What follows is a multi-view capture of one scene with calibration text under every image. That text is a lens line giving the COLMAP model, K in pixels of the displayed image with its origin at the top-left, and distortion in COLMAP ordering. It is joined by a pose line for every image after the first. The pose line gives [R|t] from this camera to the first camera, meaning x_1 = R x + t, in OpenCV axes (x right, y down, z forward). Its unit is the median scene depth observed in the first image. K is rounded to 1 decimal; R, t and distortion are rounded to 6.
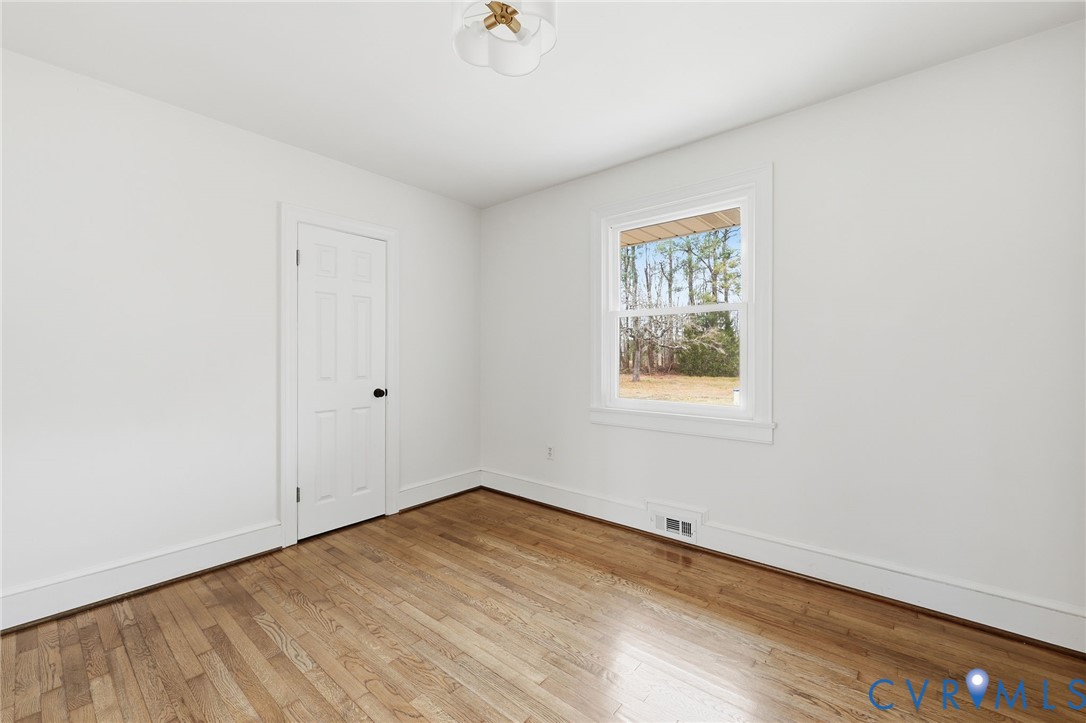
lens RADIAL K [[449.2, 0, 538.7], [0, 449.2, 357.6], [0, 0, 1]] dist [0.000738, -0.000048]
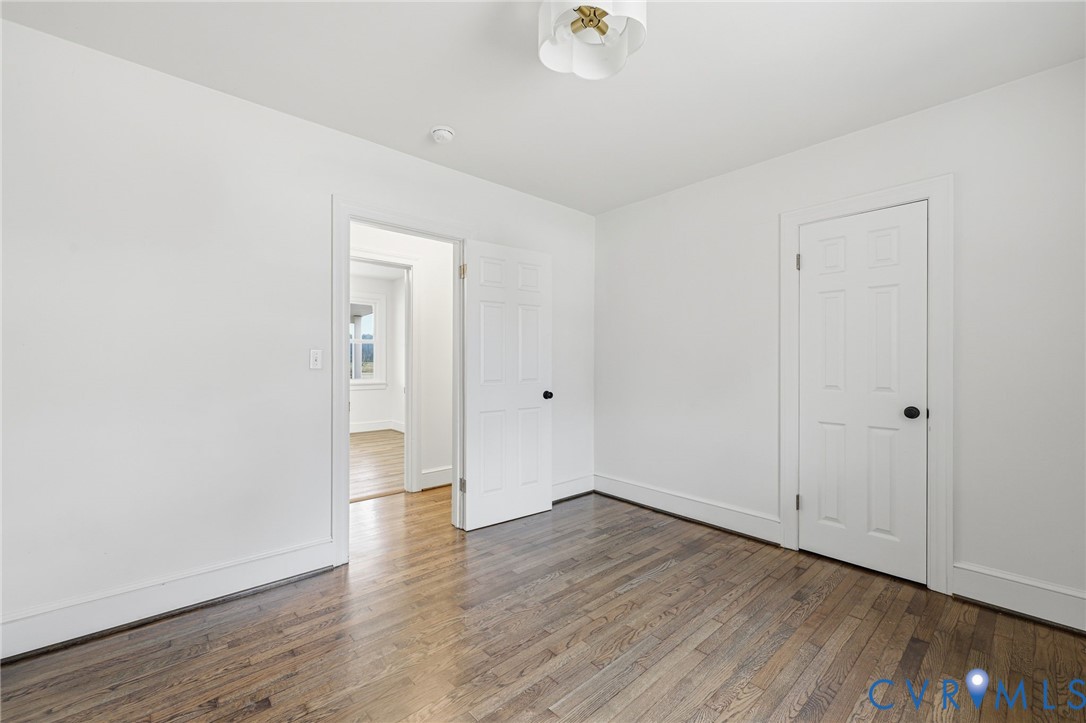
lens RADIAL K [[449.2, 0, 538.7], [0, 449.2, 357.6], [0, 0, 1]] dist [0.000738, -0.000048]
pose [[-0.147740, -0.001435, -0.989025, 0.671930], [-0.005292, 0.999986, -0.000660, -0.010955], [0.989012, 0.005137, -0.147746, 0.740543]]
